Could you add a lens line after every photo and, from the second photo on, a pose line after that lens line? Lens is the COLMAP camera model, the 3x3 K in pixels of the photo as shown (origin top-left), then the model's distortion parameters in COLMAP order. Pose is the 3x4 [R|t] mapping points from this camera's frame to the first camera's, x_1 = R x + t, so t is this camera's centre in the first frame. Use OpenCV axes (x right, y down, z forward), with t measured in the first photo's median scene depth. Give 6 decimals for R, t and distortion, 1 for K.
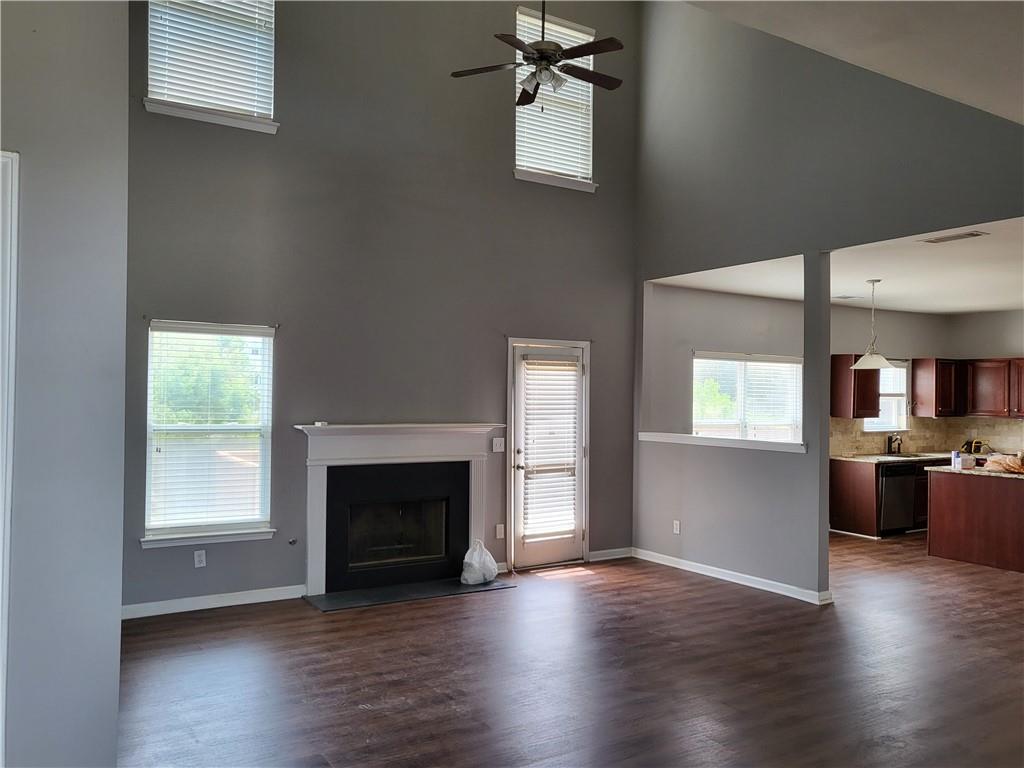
lens RADIAL K [[799.4, 0, 493.6], [0, 799.4, 395.4], [0, 0, 1]] dist [-0.022826, 0.062399]
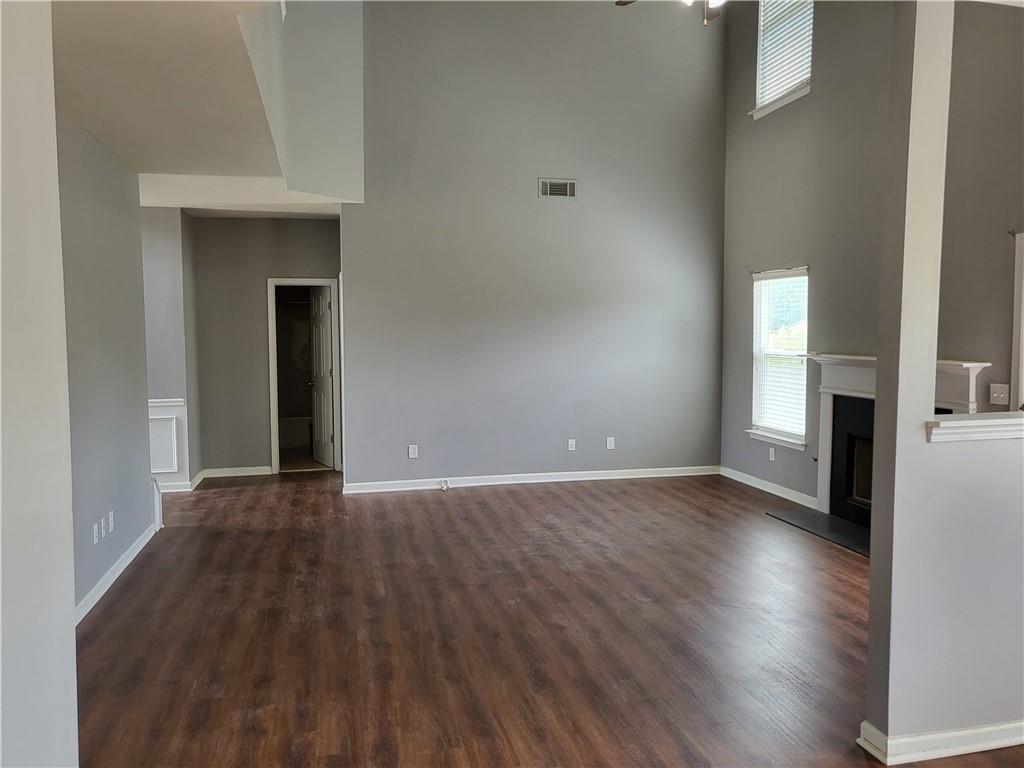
lens RADIAL K [[799.4, 0, 511.1], [0, 799.4, 388.0], [0, 0, 1]] dist [-0.022826, 0.062399]
pose [[-0.323355, 0.061121, -0.944302, 0.913167], [0.003408, 0.997981, 0.063428, 0.012010], [0.946272, 0.017292, -0.322911, 0.936591]]
